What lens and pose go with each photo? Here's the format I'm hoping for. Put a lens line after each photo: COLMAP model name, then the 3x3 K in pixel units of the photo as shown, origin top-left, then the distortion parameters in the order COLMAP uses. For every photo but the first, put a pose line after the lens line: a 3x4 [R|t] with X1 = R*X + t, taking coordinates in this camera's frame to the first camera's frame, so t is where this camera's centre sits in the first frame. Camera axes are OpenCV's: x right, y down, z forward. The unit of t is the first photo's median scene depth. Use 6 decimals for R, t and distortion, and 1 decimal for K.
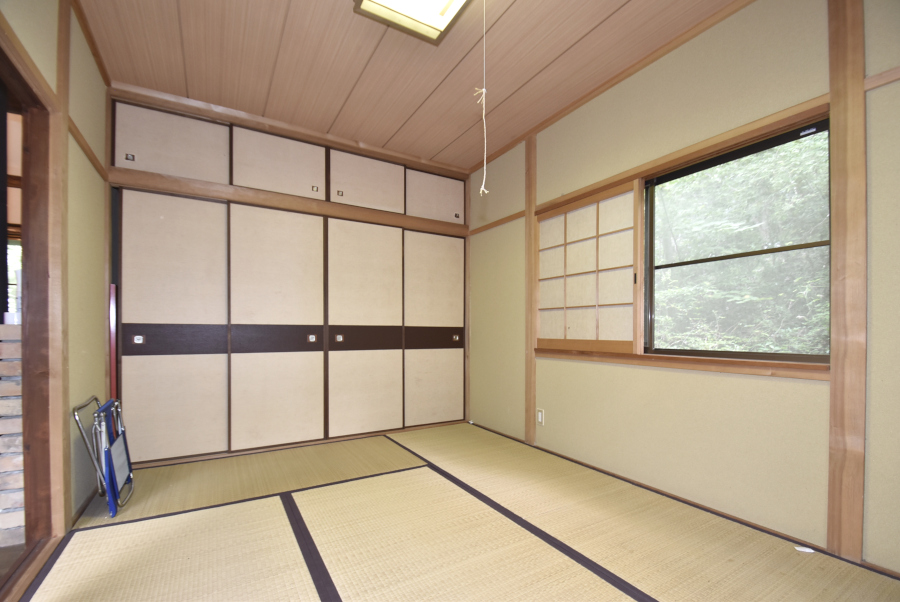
lens RADIAL K [[402.3, 0, 454.0], [0, 402.3, 330.5], [0, 0, 1]] dist [-0.000204, -0.000607]
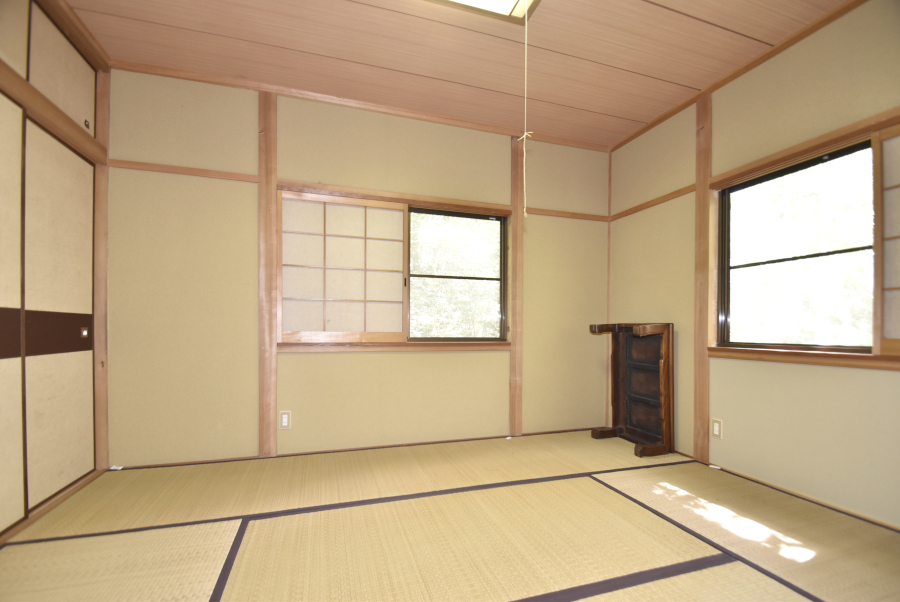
lens RADIAL K [[402.3, 0, 454.0], [0, 402.3, 330.5], [0, 0, 1]] dist [-0.000204, -0.000607]
pose [[0.213051, -0.003931, 0.977033, -0.557569], [-0.007569, 0.999955, 0.005674, 0.009181], [-0.977012, -0.008604, 0.213012, 0.440841]]
